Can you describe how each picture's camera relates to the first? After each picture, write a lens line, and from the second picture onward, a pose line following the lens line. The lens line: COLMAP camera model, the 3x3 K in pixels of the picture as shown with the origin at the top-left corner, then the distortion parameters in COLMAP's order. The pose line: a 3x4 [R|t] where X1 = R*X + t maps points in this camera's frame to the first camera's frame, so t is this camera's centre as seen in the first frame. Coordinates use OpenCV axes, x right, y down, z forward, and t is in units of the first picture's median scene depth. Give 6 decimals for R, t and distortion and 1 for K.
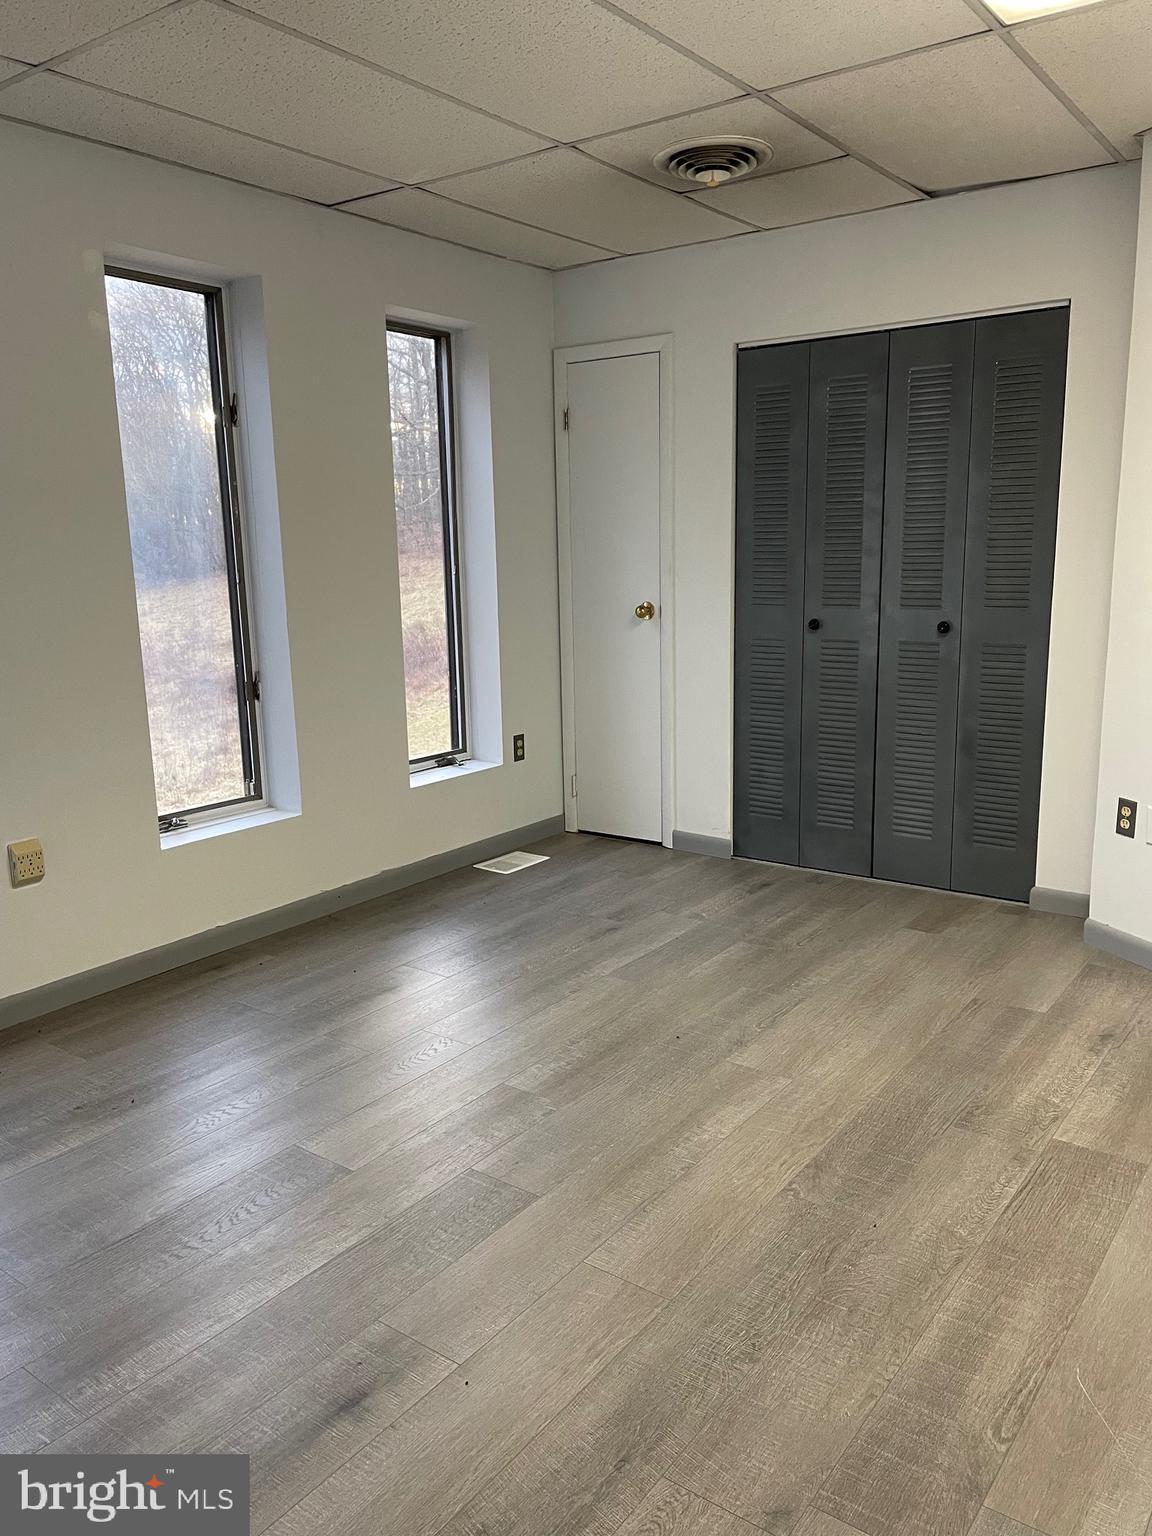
lens RADIAL K [[1161.2, 0, 587.5], [0, 1161.2, 764.3], [0, 0, 1]] dist [0.088493, -0.121420]
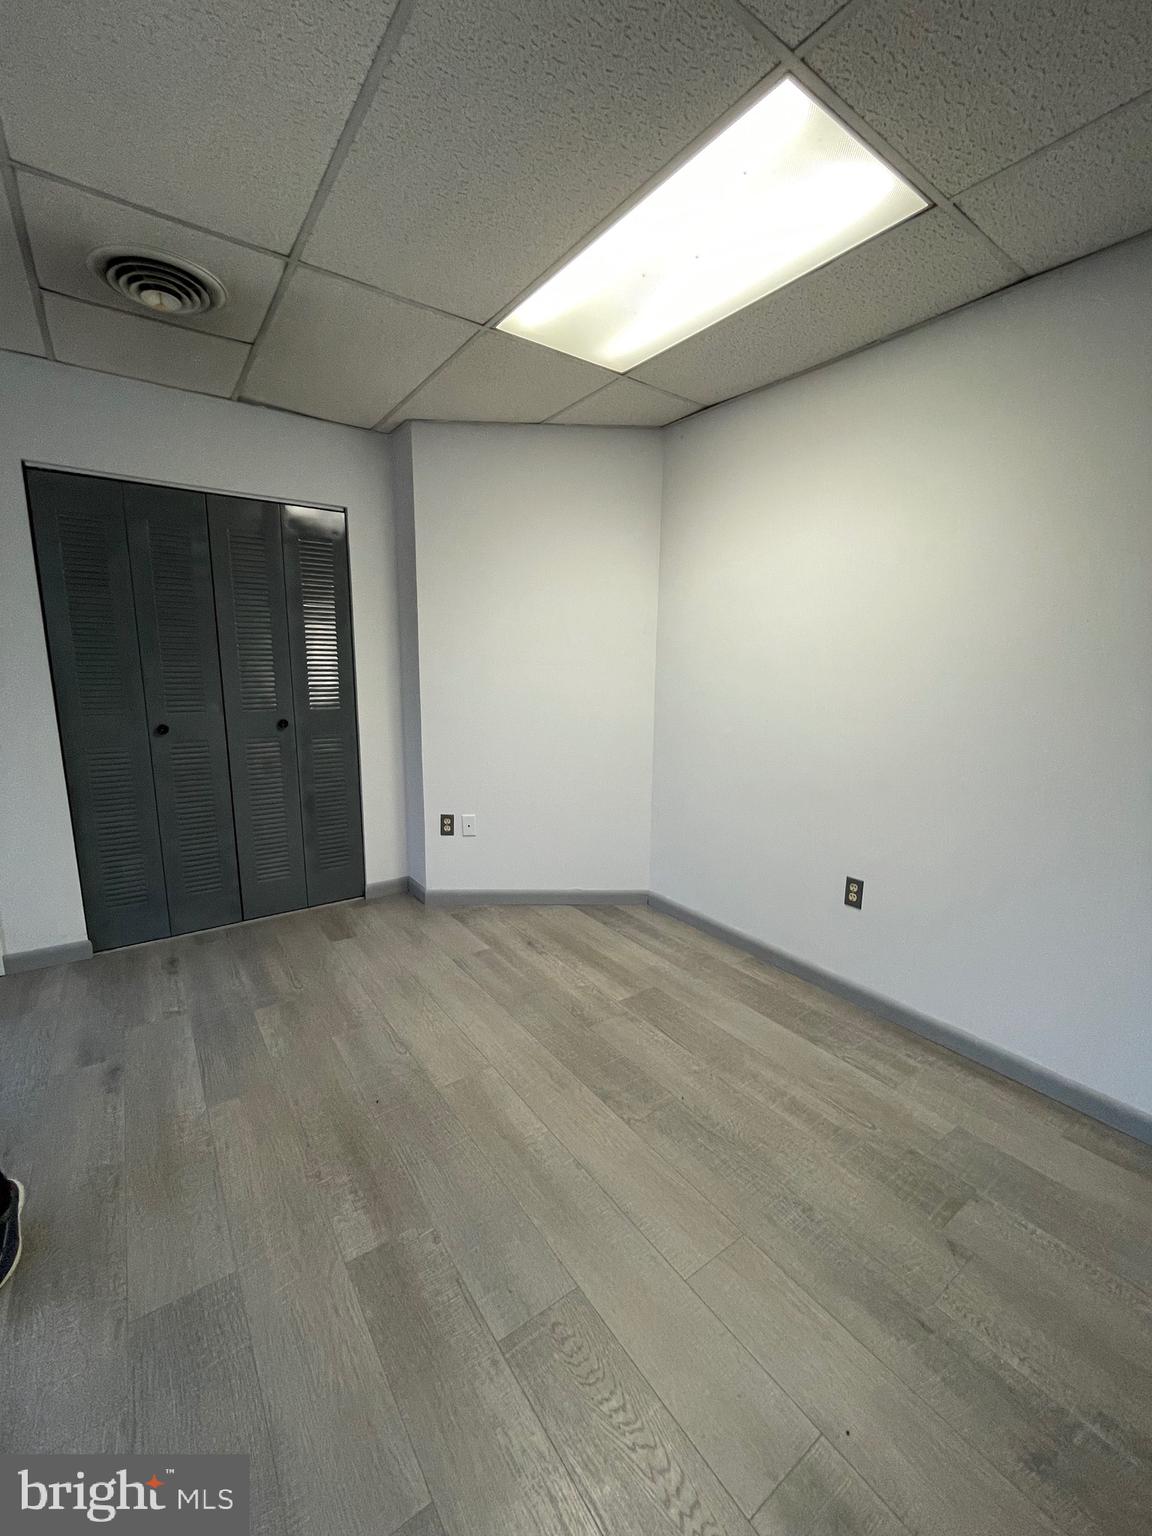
lens RADIAL K [[626.3, 0, 580.3], [0, 626.3, 770.2], [0, 0, 1]] dist [-0.003550, -0.000258]
pose [[0.304078, -0.143805, 0.941731, -0.295171], [0.162138, 0.981930, 0.097590, -0.080461], [-0.938748, 0.123015, 0.321900, 0.454484]]
